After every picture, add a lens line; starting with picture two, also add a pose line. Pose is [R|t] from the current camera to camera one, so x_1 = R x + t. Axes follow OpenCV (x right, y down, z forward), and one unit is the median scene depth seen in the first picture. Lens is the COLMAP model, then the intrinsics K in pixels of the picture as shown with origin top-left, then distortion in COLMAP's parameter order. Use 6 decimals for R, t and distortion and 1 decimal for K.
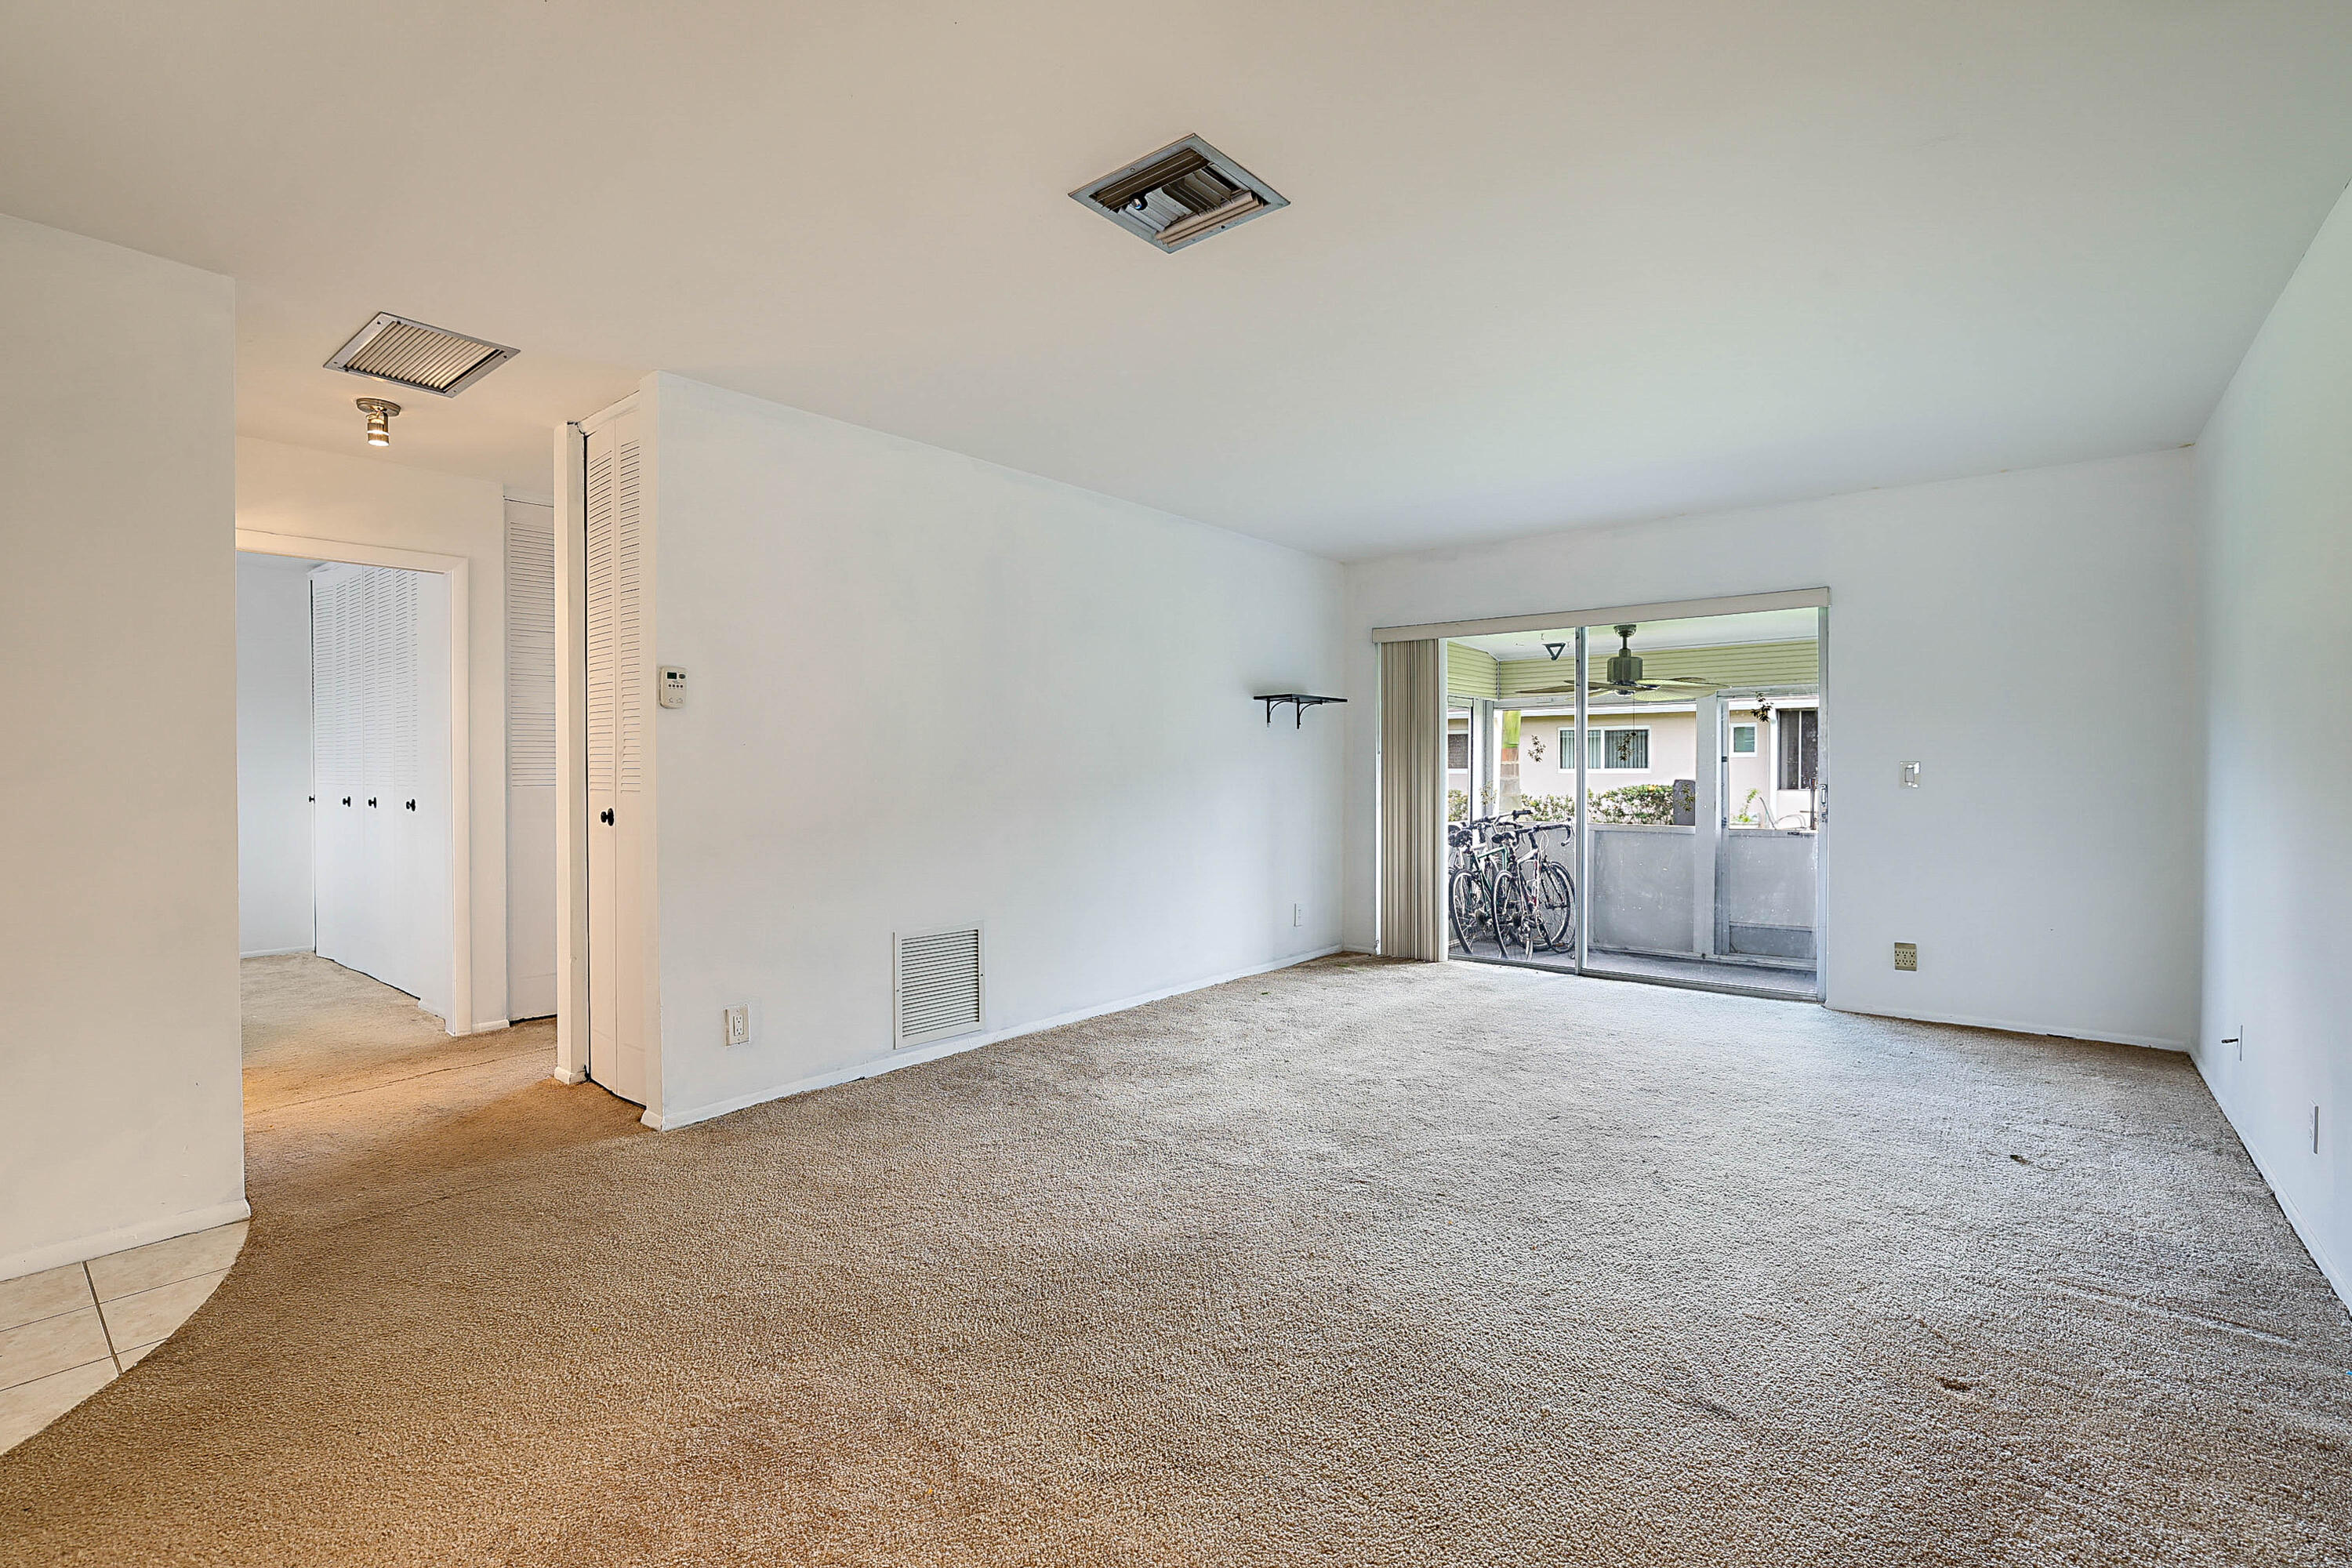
lens RADIAL K [[1094.4, 0, 1073.8], [0, 1094.4, 777.2], [0, 0, 1]] dist [-0.000289, -0.000206]
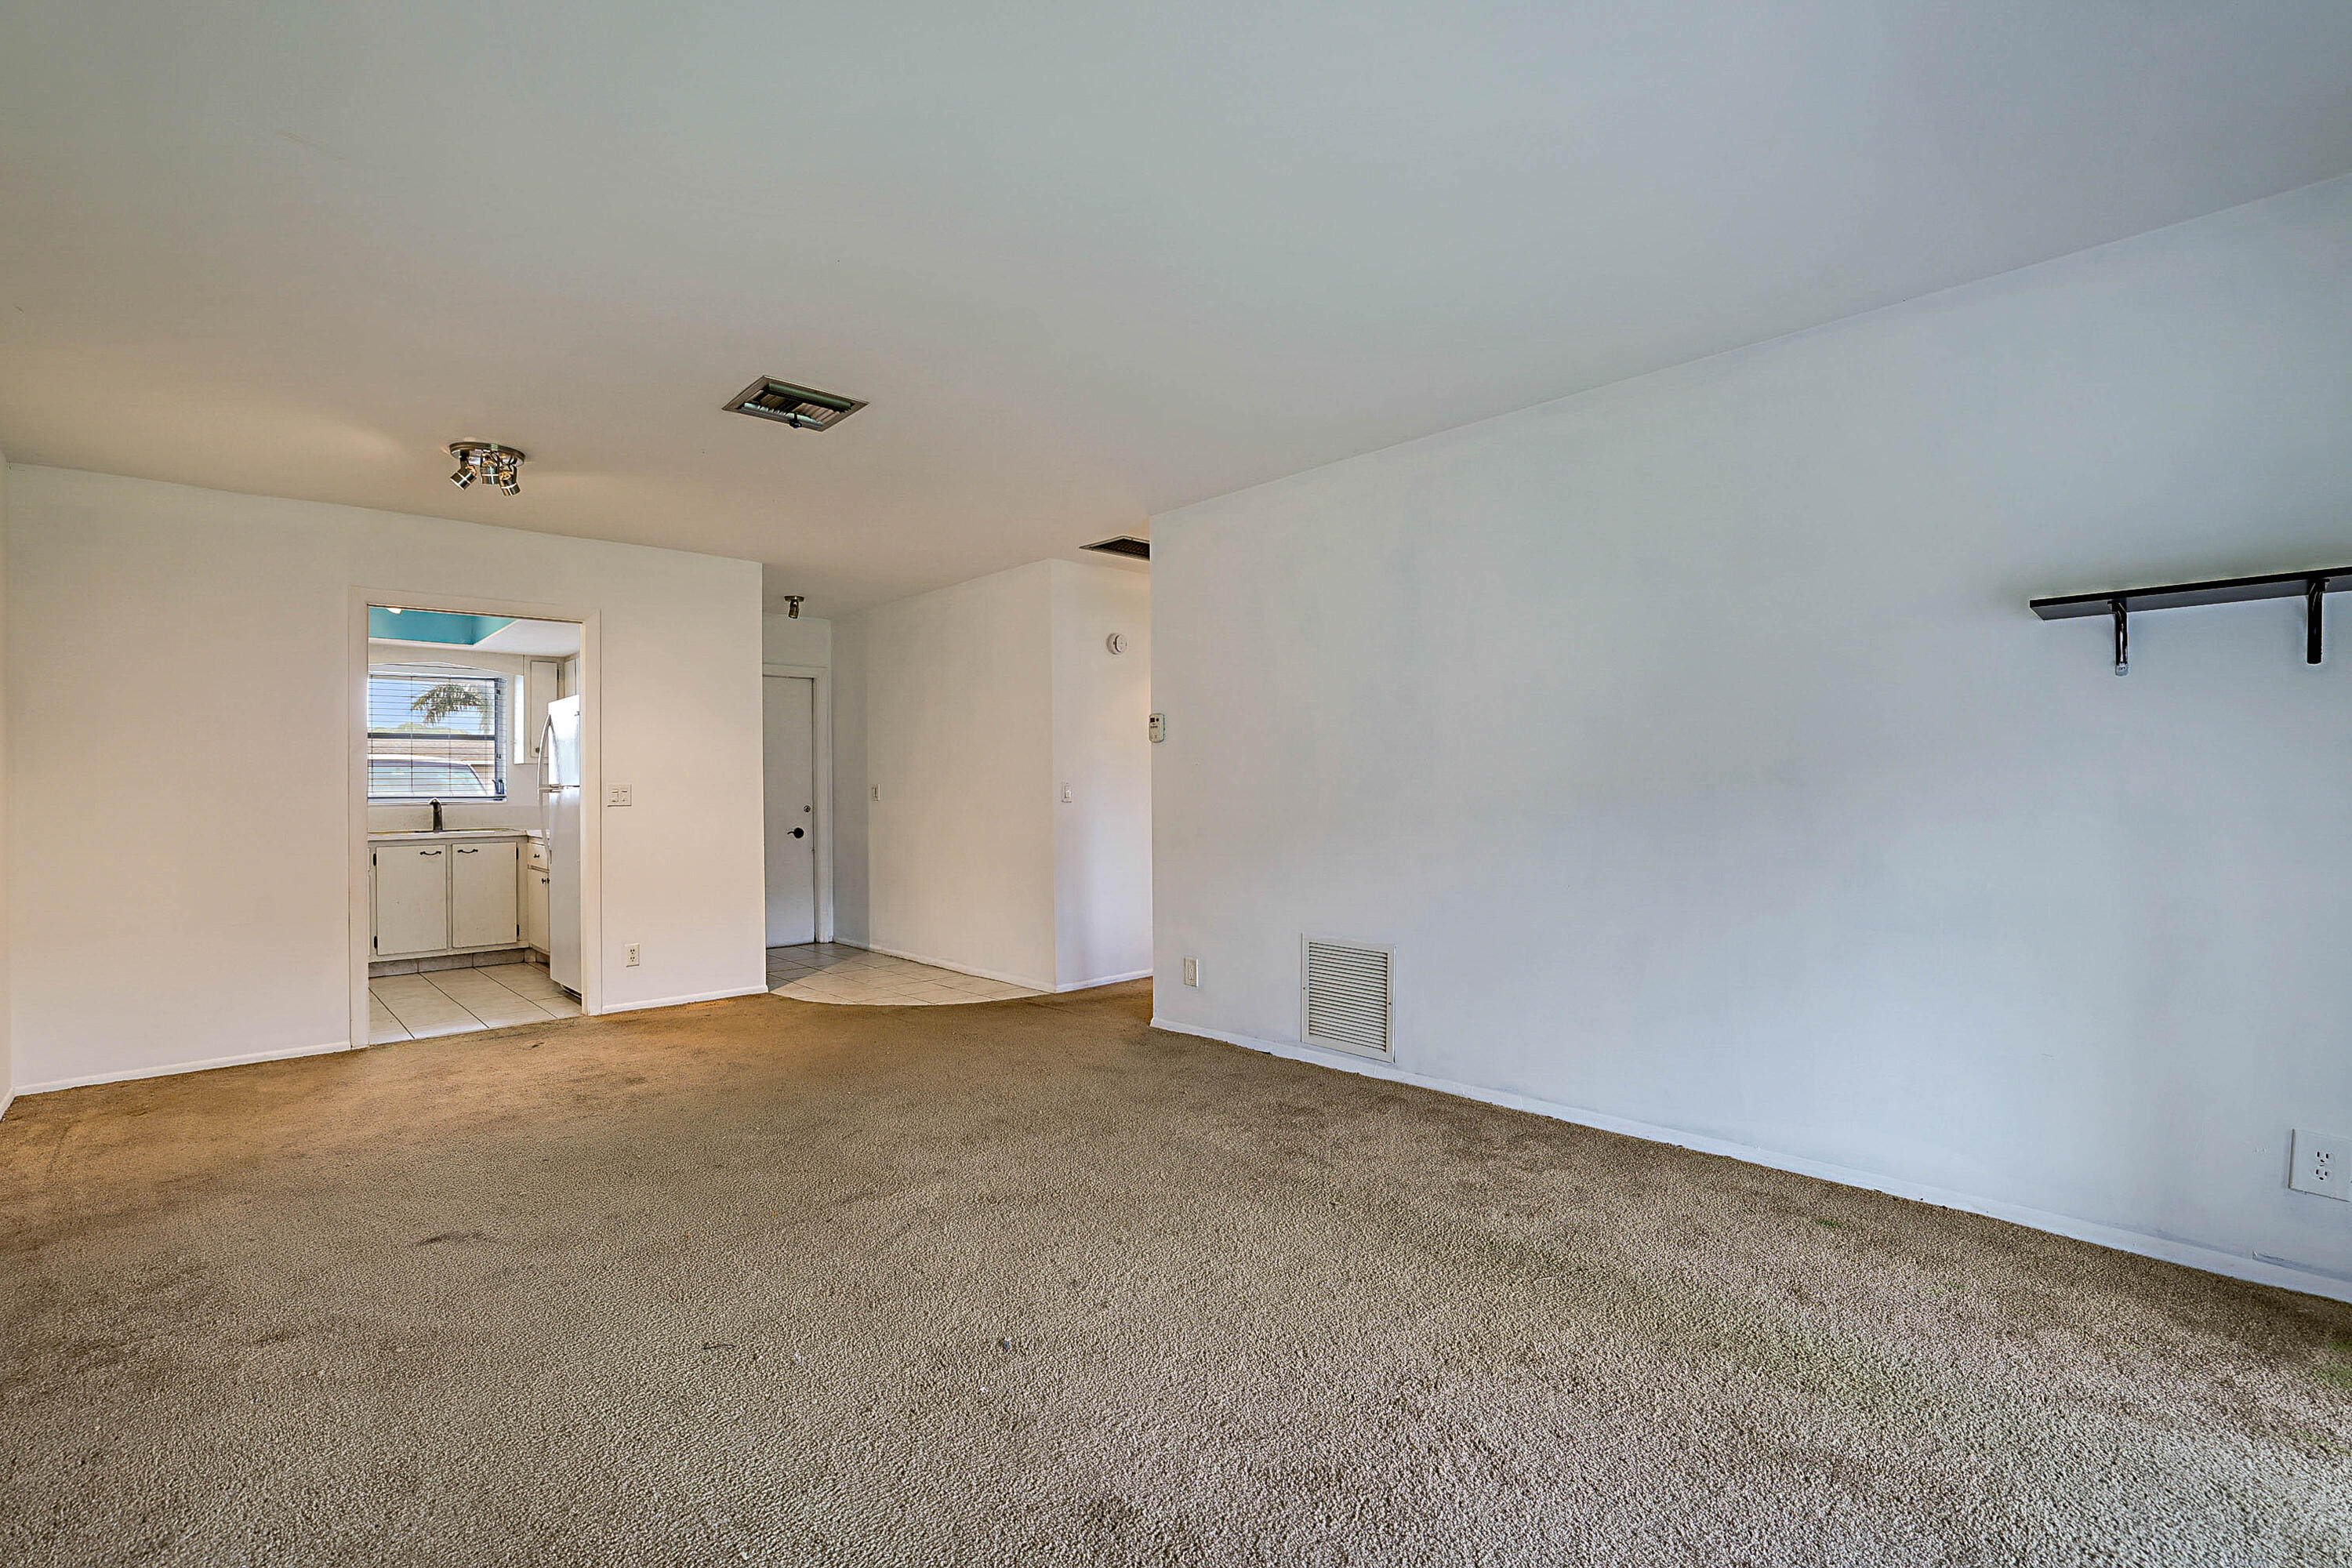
lens RADIAL K [[1039.4, 0, 1172.5], [0, 1039.4, 786.5], [0, 0, 1]] dist [0.001097, 0.000596]
pose [[-0.075368, 0.001978, -0.997154, 0.913138], [0.003472, 0.999992, 0.001721, -0.004317], [0.997150, -0.003332, -0.075374, 1.009209]]
